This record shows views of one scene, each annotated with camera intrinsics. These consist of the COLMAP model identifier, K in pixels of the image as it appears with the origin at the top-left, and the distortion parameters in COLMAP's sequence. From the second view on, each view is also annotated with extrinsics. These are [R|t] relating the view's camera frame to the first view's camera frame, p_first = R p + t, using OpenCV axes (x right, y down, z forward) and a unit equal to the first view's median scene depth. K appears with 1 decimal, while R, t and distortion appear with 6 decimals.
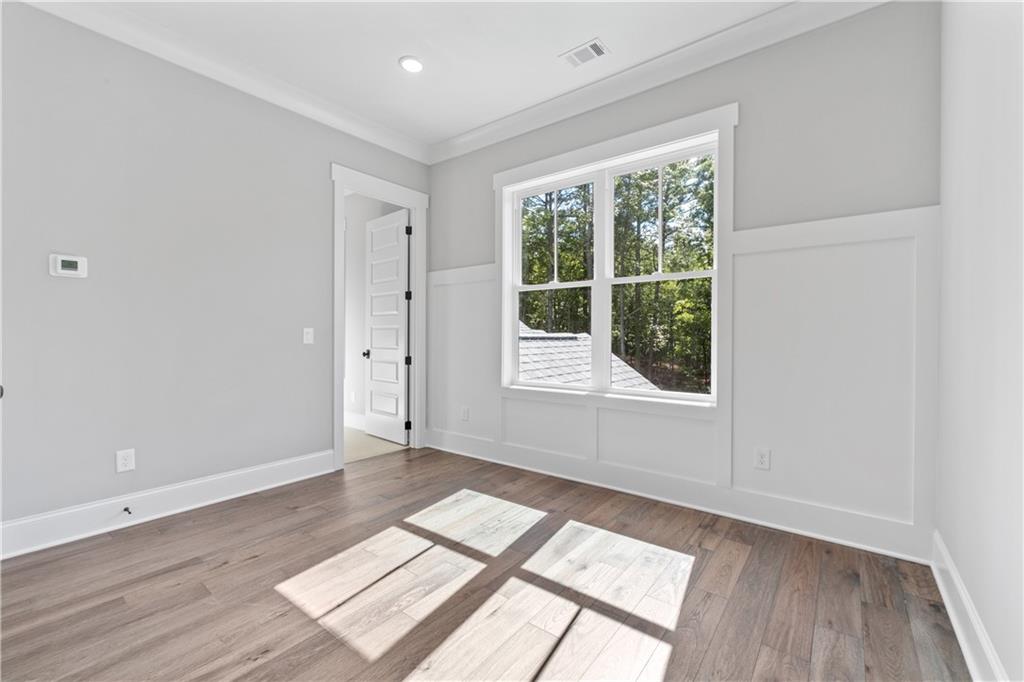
lens RADIAL K [[428.6, 0, 517.1], [0, 428.6, 341.1], [0, 0, 1]] dist [-0.001707, -0.000726]
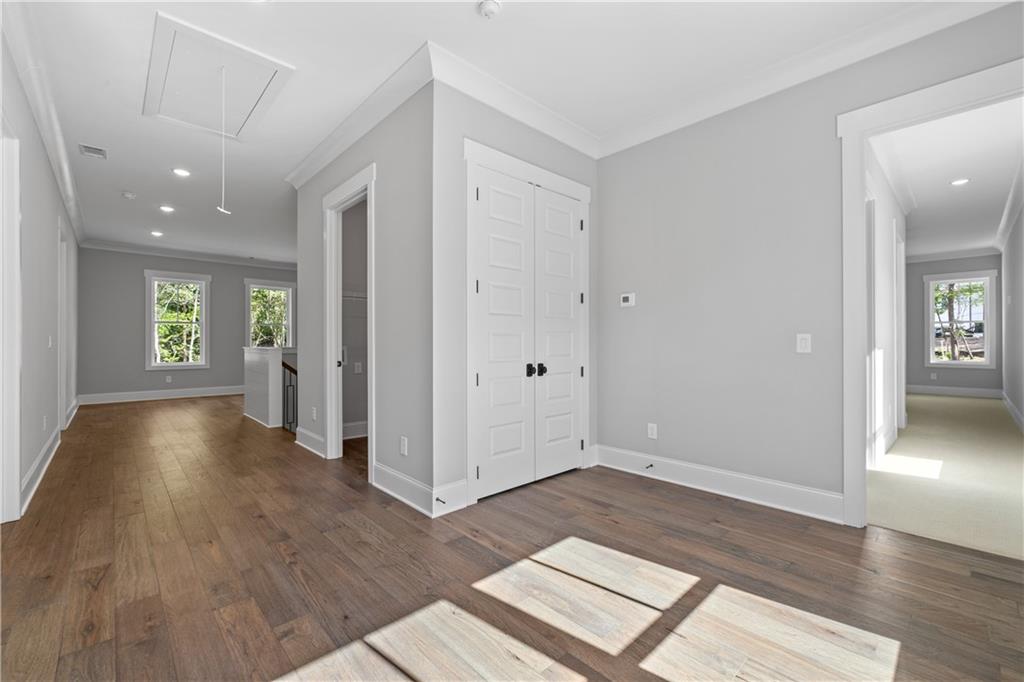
lens RADIAL K [[428.6, 0, 517.1], [0, 428.6, 341.1], [0, 0, 1]] dist [-0.001707, -0.000726]
pose [[-0.152481, -0.005896, -0.988289, 0.606404], [-0.012516, 0.999914, -0.004034, -0.008388], [0.988227, 0.011754, -0.152542, 0.835719]]
